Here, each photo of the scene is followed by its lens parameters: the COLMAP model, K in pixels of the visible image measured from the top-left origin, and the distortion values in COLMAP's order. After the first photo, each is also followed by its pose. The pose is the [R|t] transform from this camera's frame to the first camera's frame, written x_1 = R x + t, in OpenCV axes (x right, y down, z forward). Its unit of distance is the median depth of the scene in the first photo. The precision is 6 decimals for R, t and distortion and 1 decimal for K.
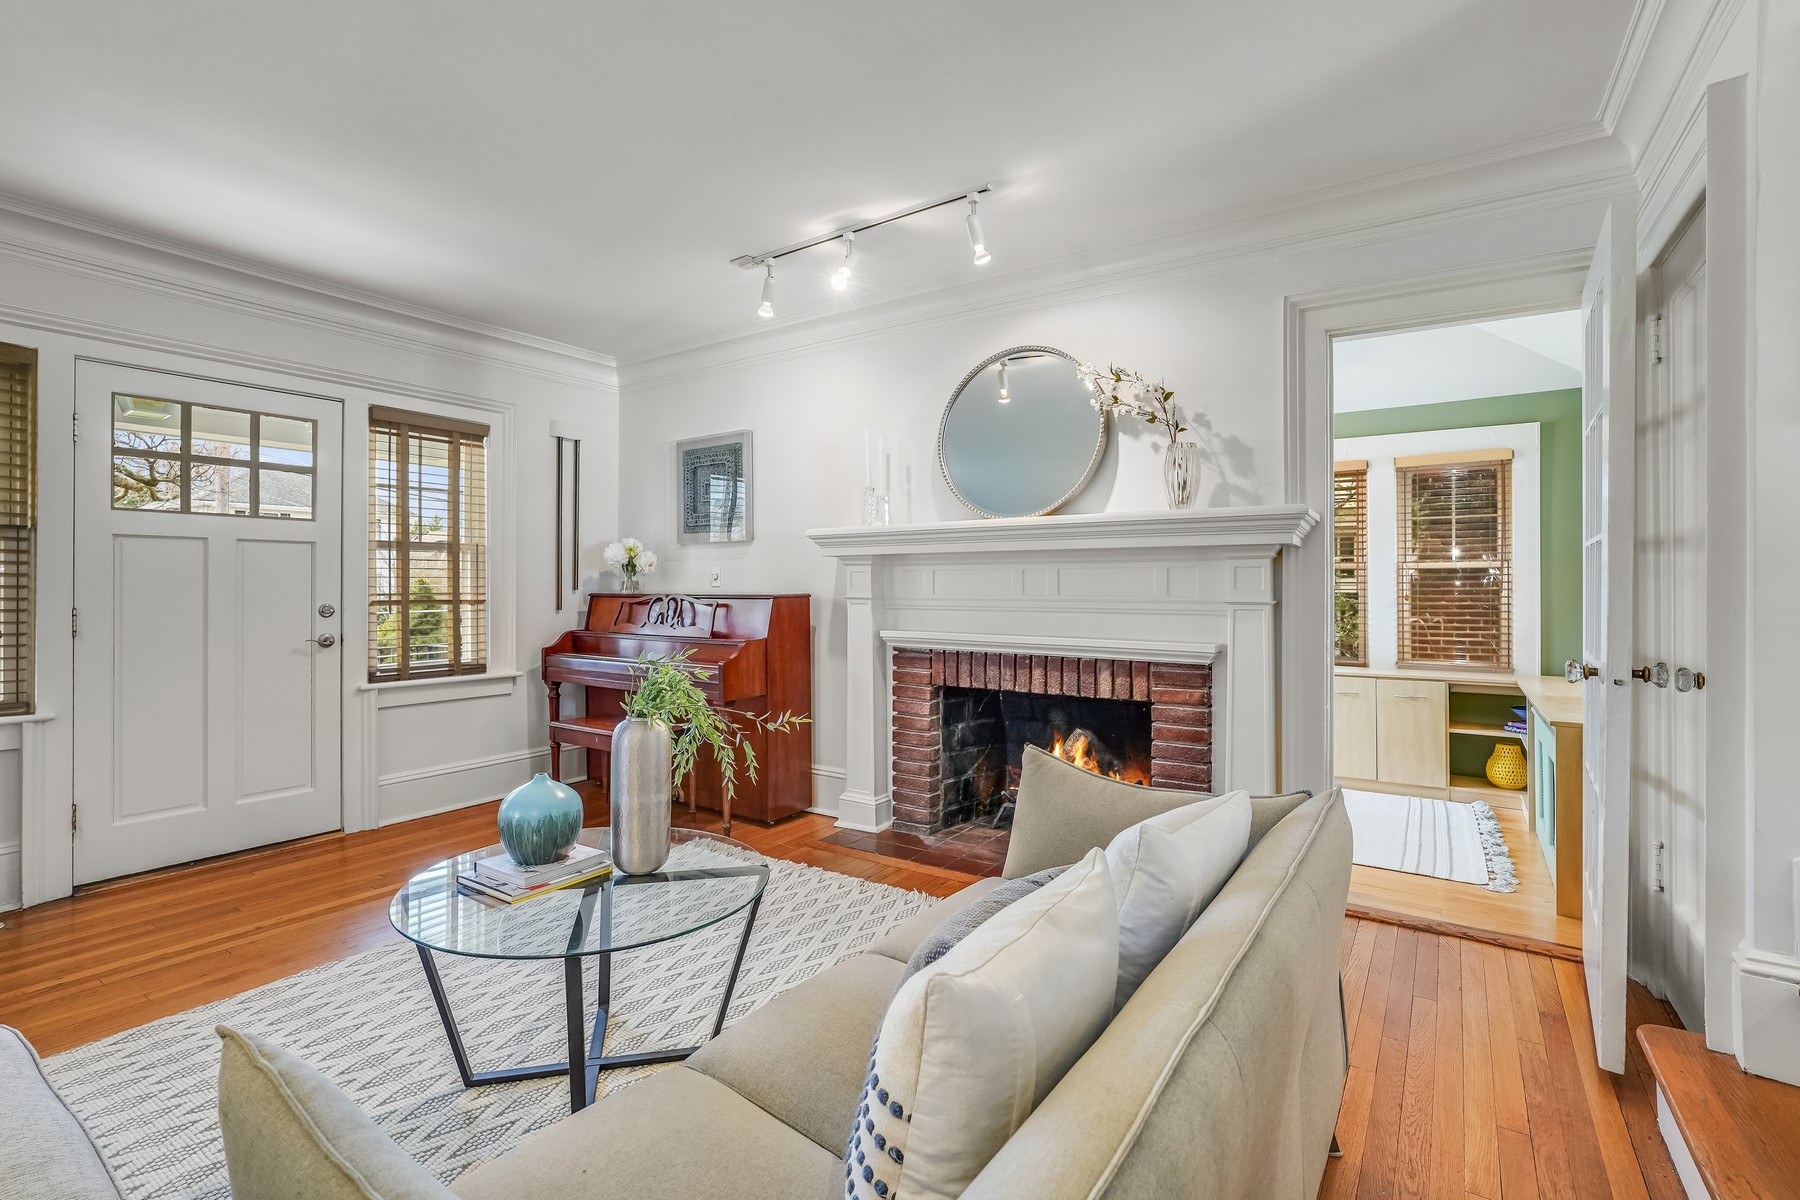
lens RADIAL K [[821.4, 0, 886.5], [0, 821.4, 588.9], [0, 0, 1]] dist [-0.032175, 0.015338]
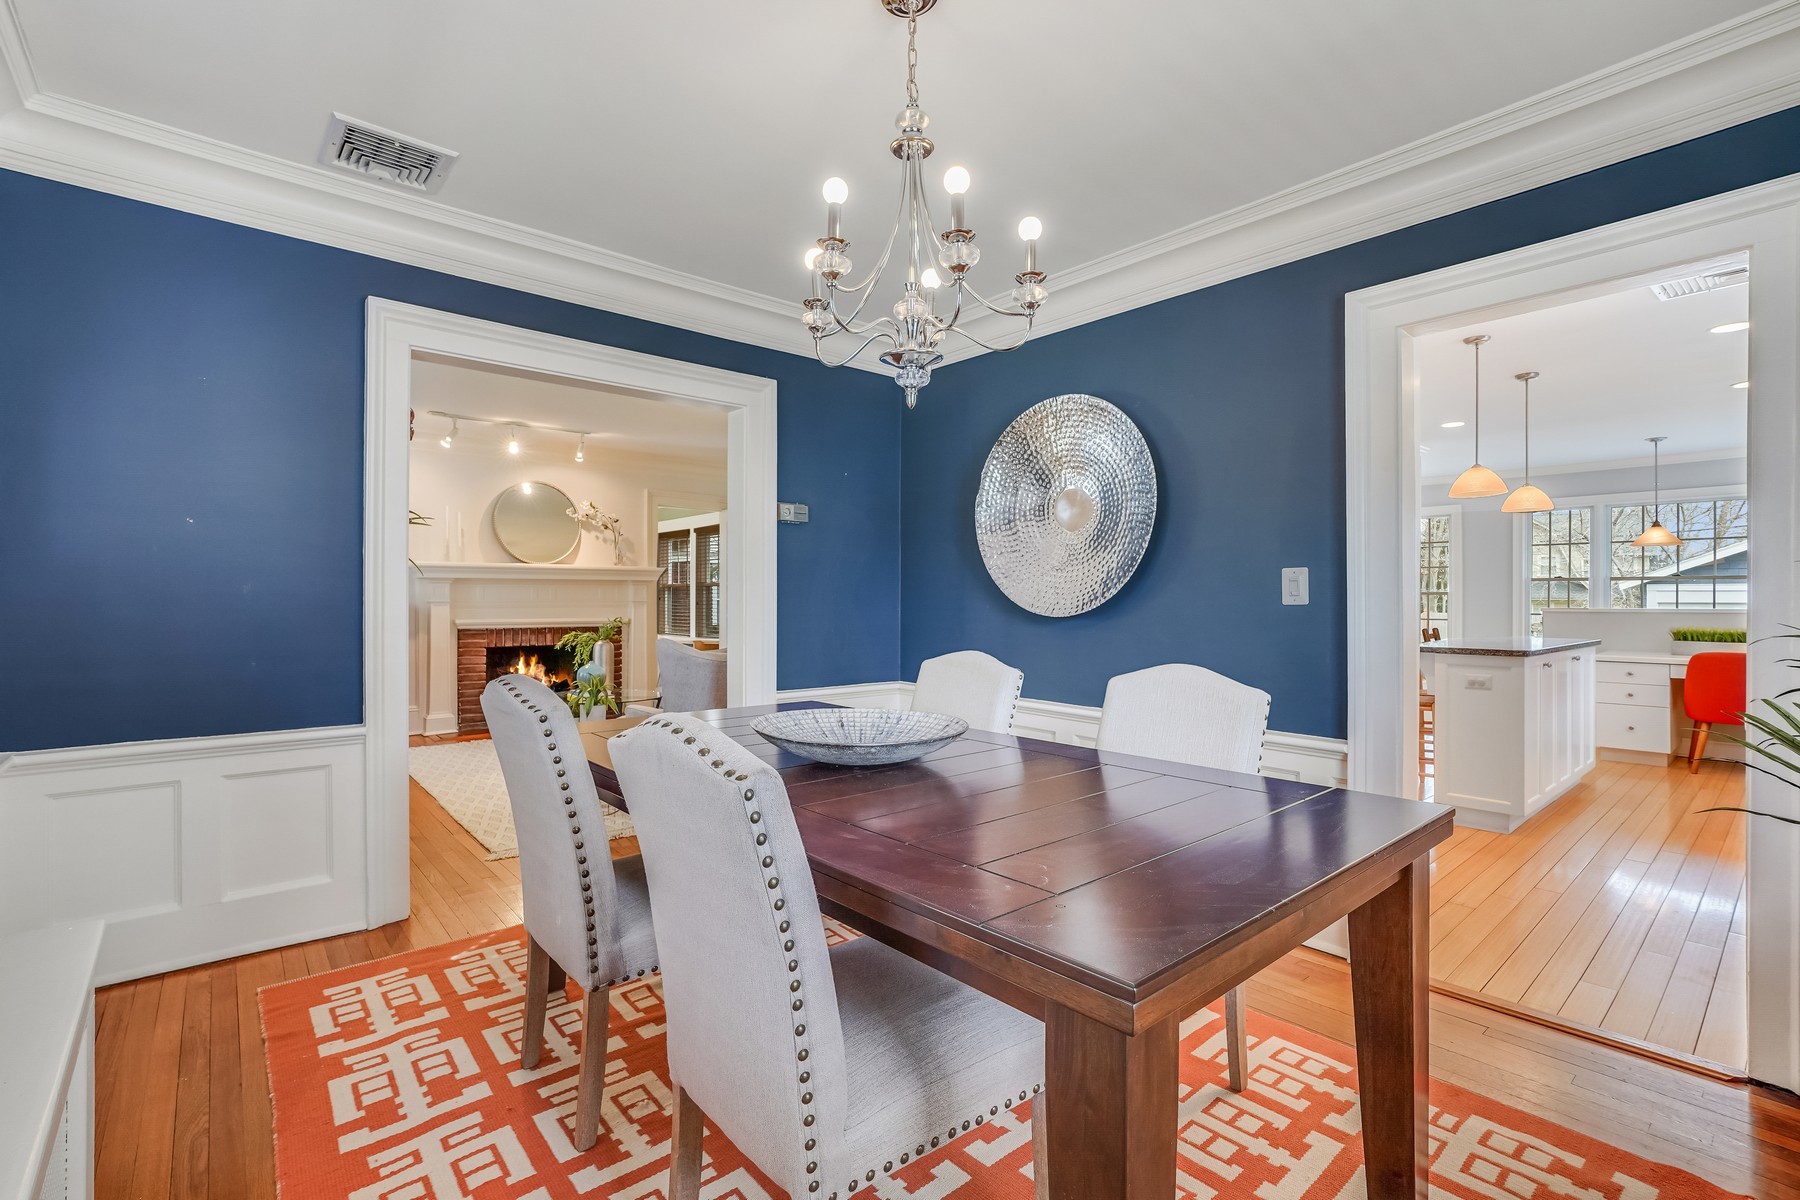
lens RADIAL K [[821.4, 0, 886.5], [0, 821.4, 588.9], [0, 0, 1]] dist [-0.032175, 0.015338]
pose [[0.267864, 0.001337, 0.963456, -1.616346], [-0.005117, 0.999987, 0.000035, -0.025190], [-0.963443, -0.004940, 0.267867, -0.419087]]
